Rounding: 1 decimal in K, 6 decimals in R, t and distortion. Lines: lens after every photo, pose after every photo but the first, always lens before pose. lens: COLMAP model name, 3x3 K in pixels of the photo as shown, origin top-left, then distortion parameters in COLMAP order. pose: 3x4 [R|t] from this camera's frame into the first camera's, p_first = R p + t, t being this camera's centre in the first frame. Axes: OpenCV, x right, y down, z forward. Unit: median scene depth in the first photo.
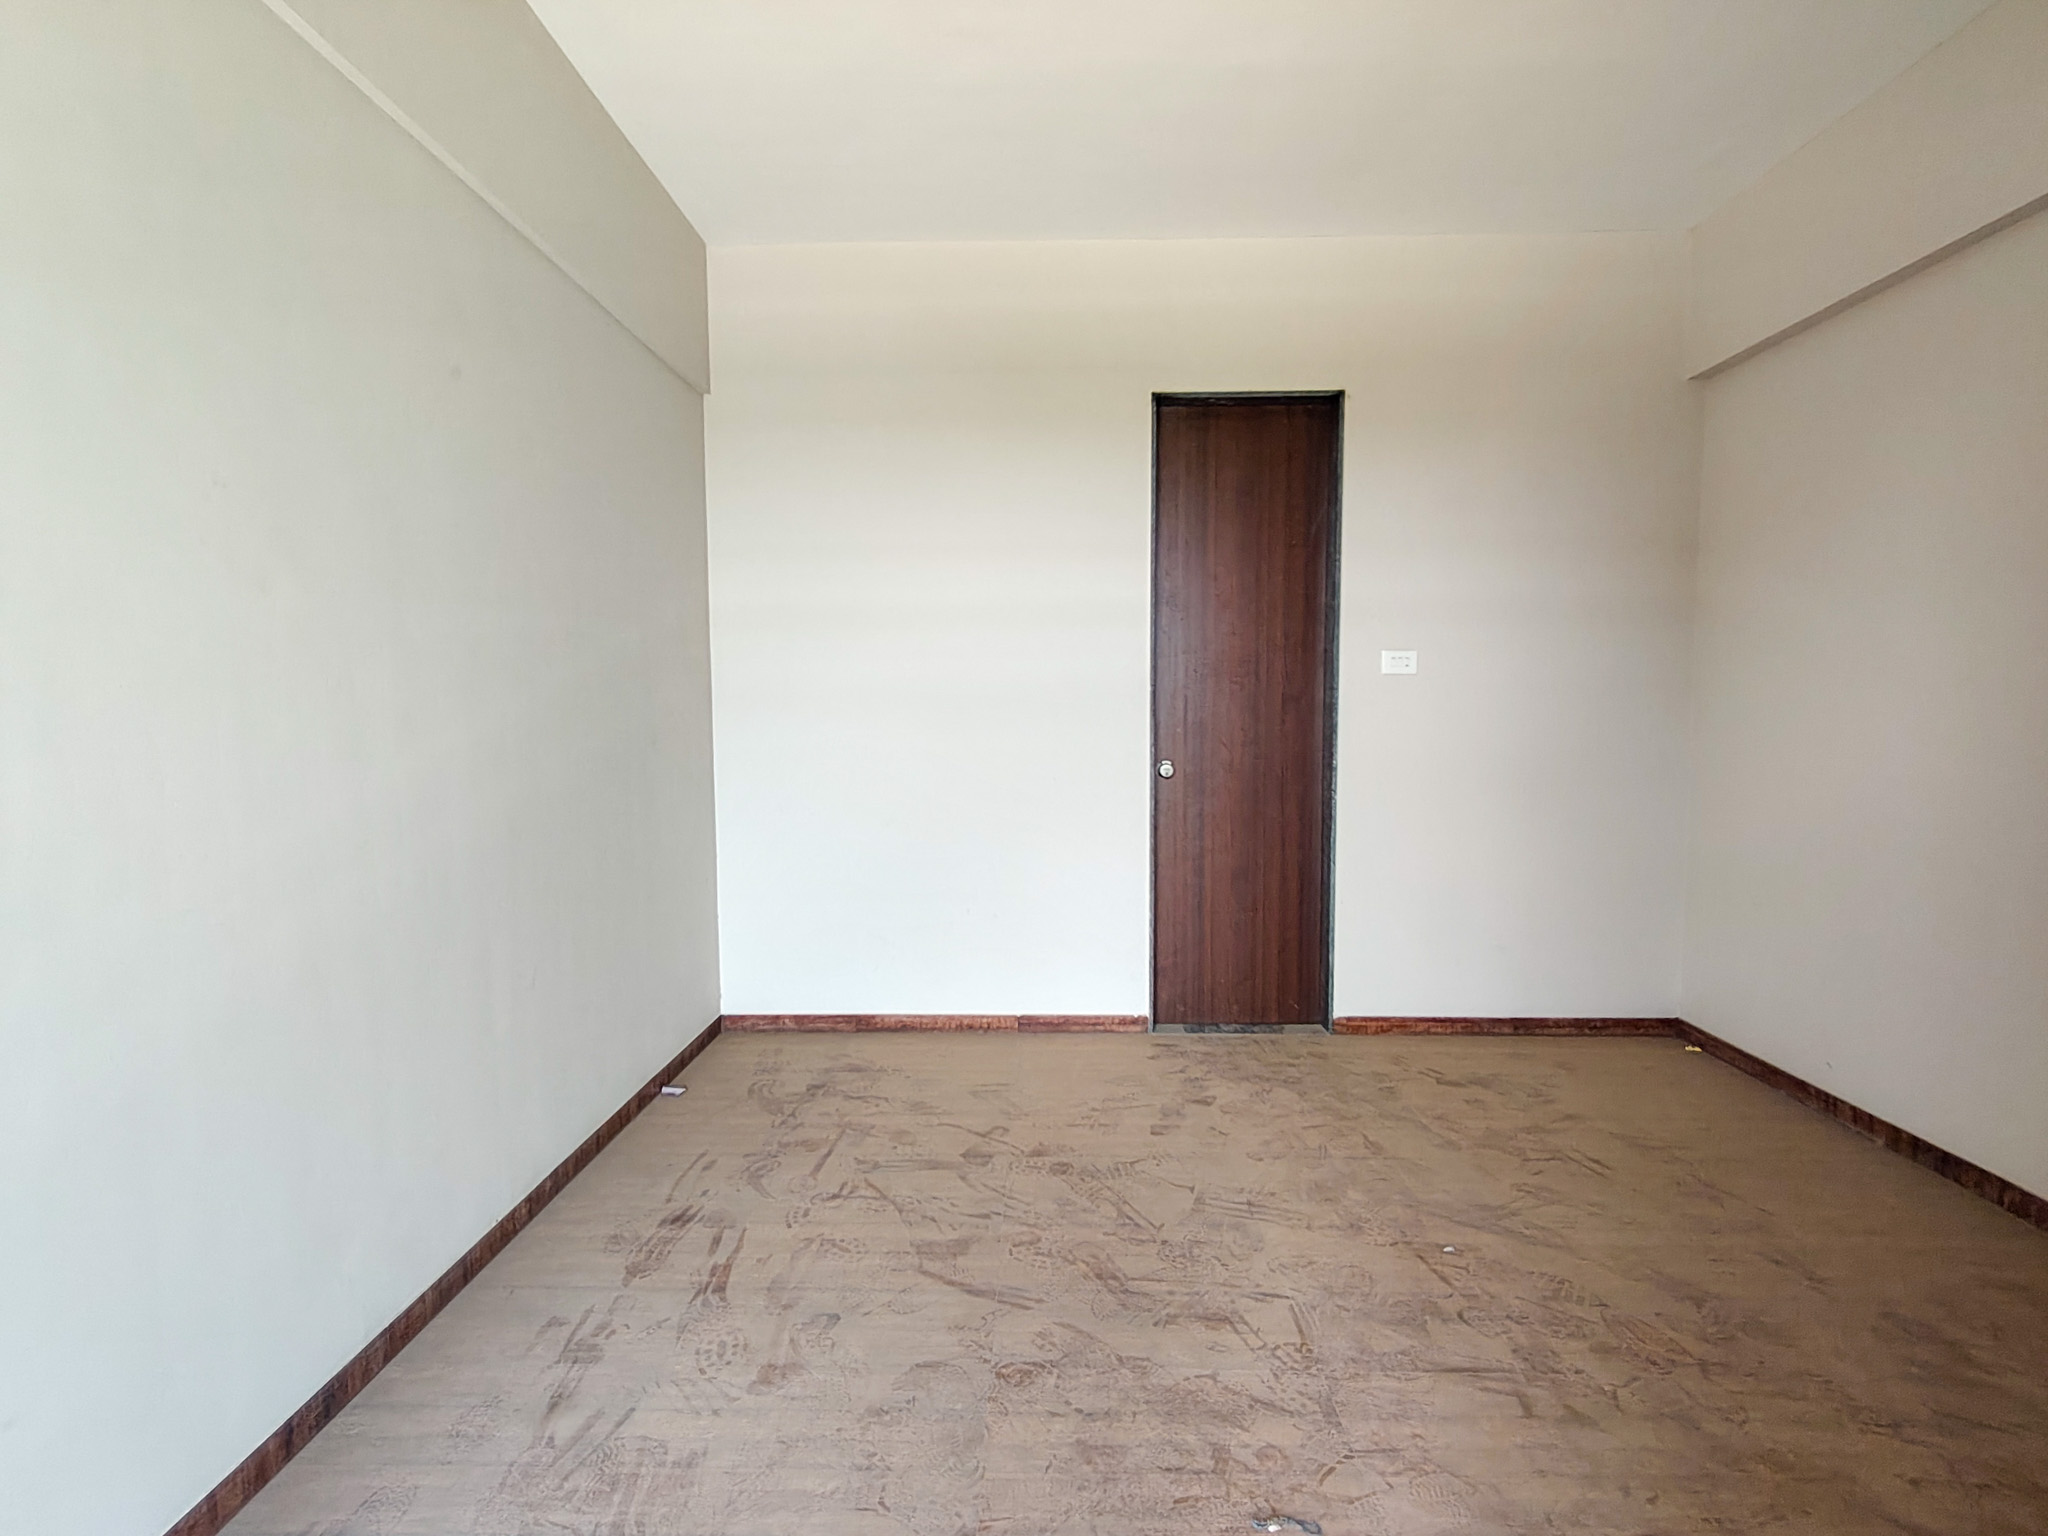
lens RADIAL K [[966.4, 0, 1022.7], [0, 966.4, 773.6], [0, 0, 1]] dist [0.010740, -0.001724]
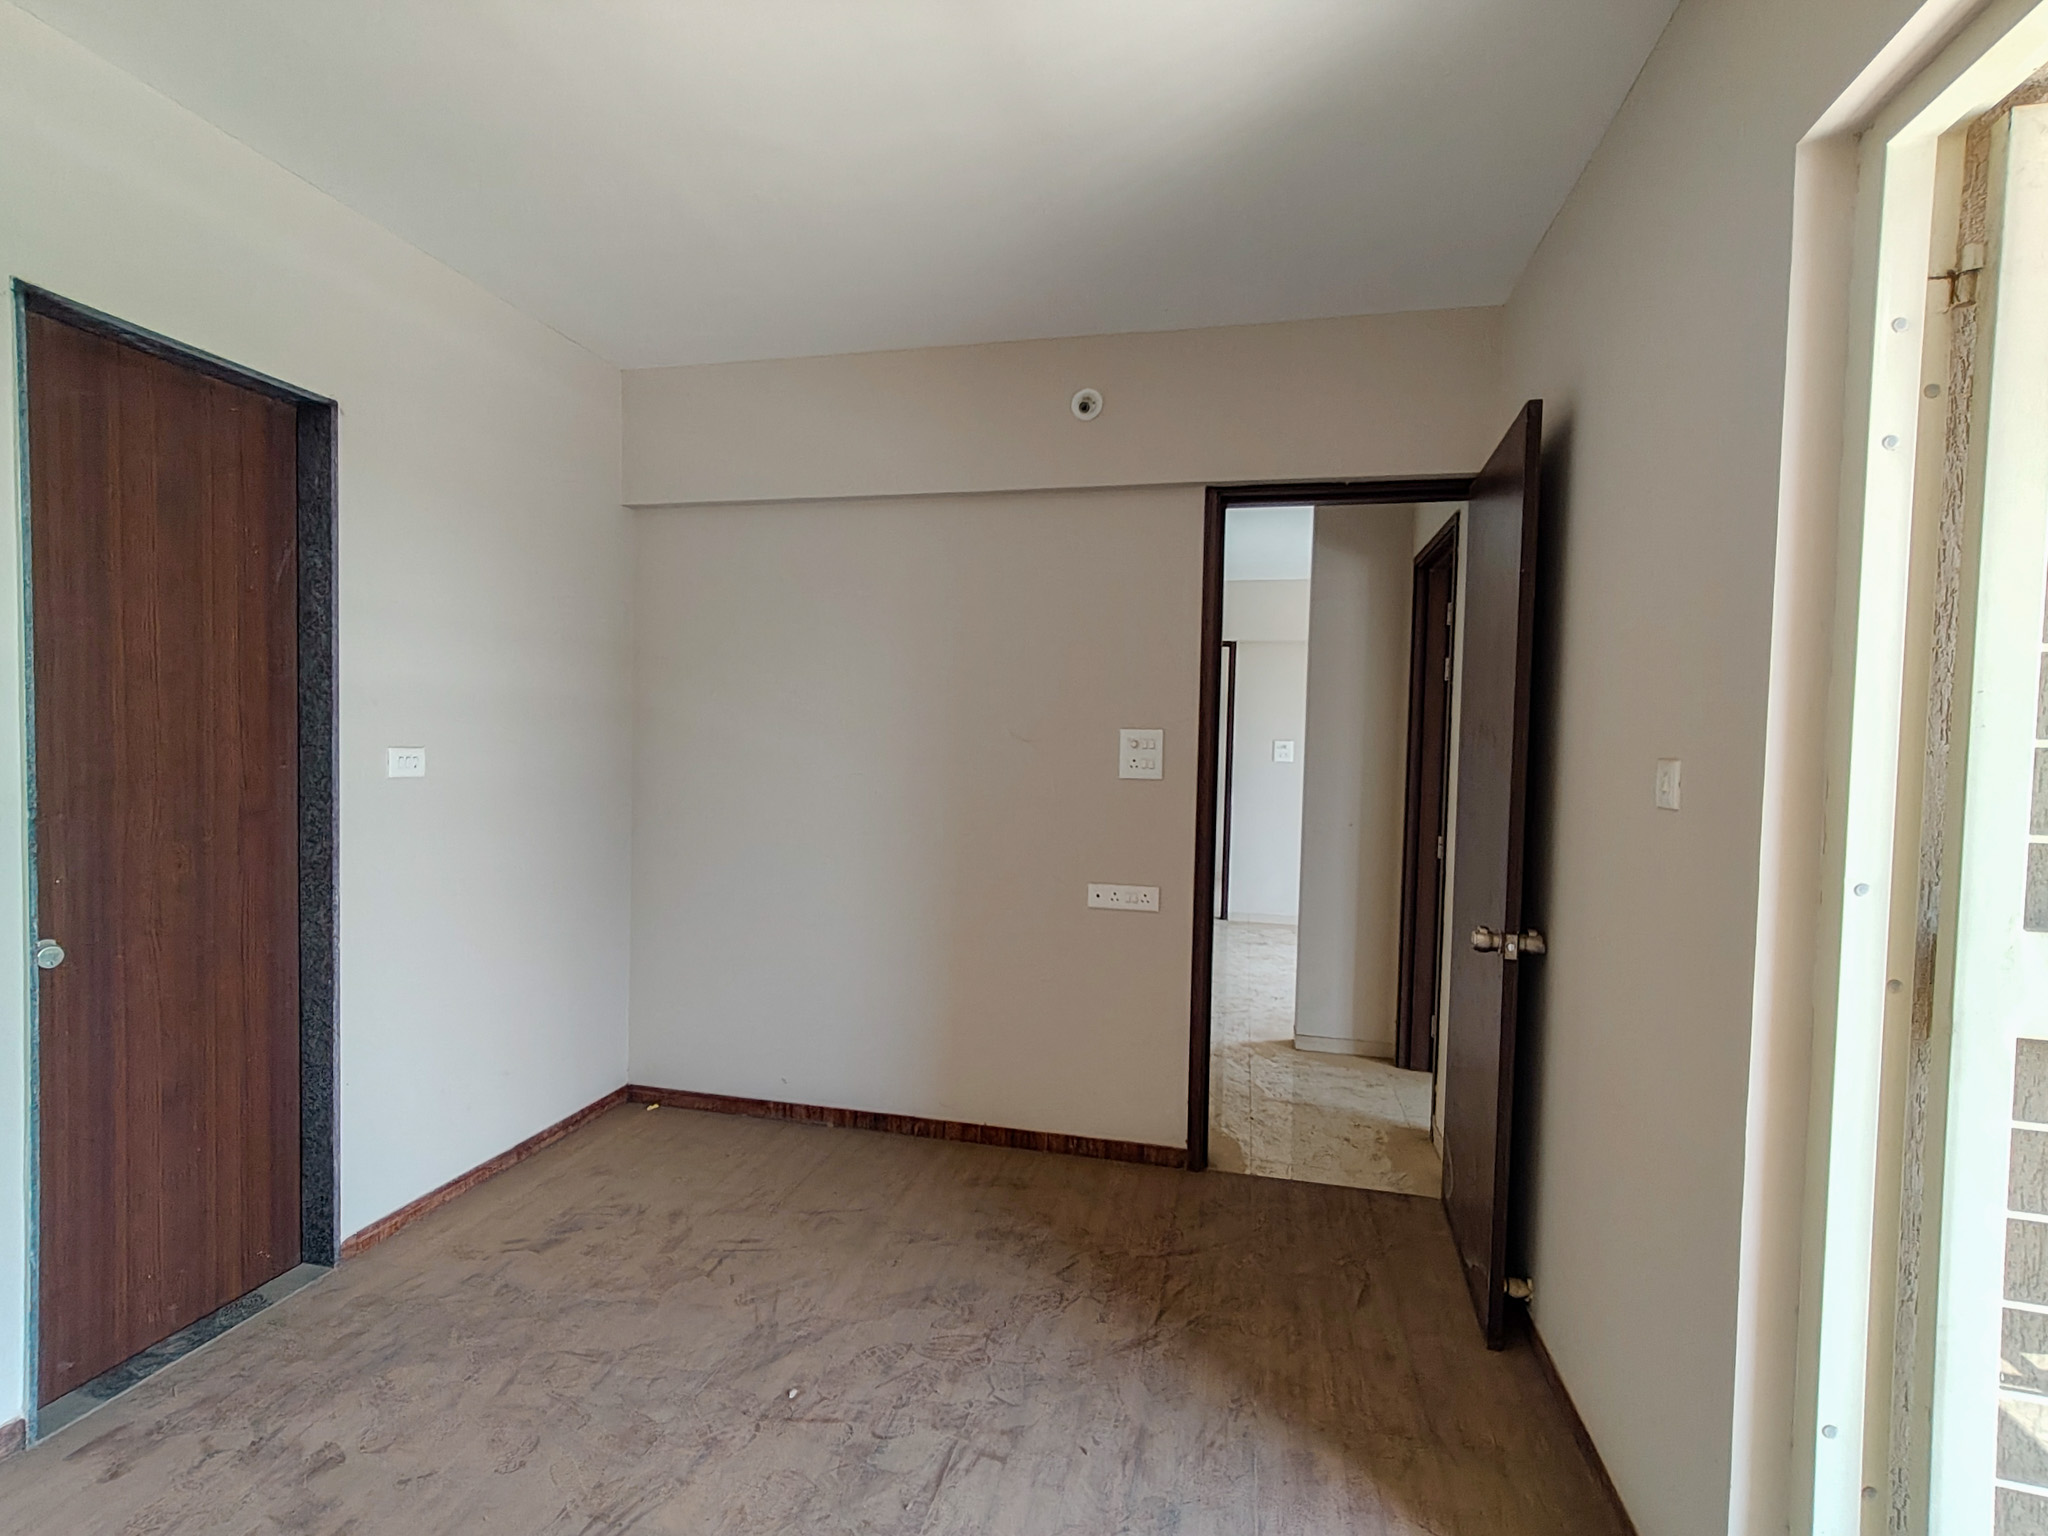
lens RADIAL K [[966.4, 0, 1020.5], [0, 966.4, 776.0], [0, 0, 1]] dist [0.010740, -0.001724]
pose [[0.203809, -0.026271, 0.978658, -0.331516], [0.046096, 0.998789, 0.017212, -0.105633], [-0.977925, 0.041604, 0.204773, 0.377406]]
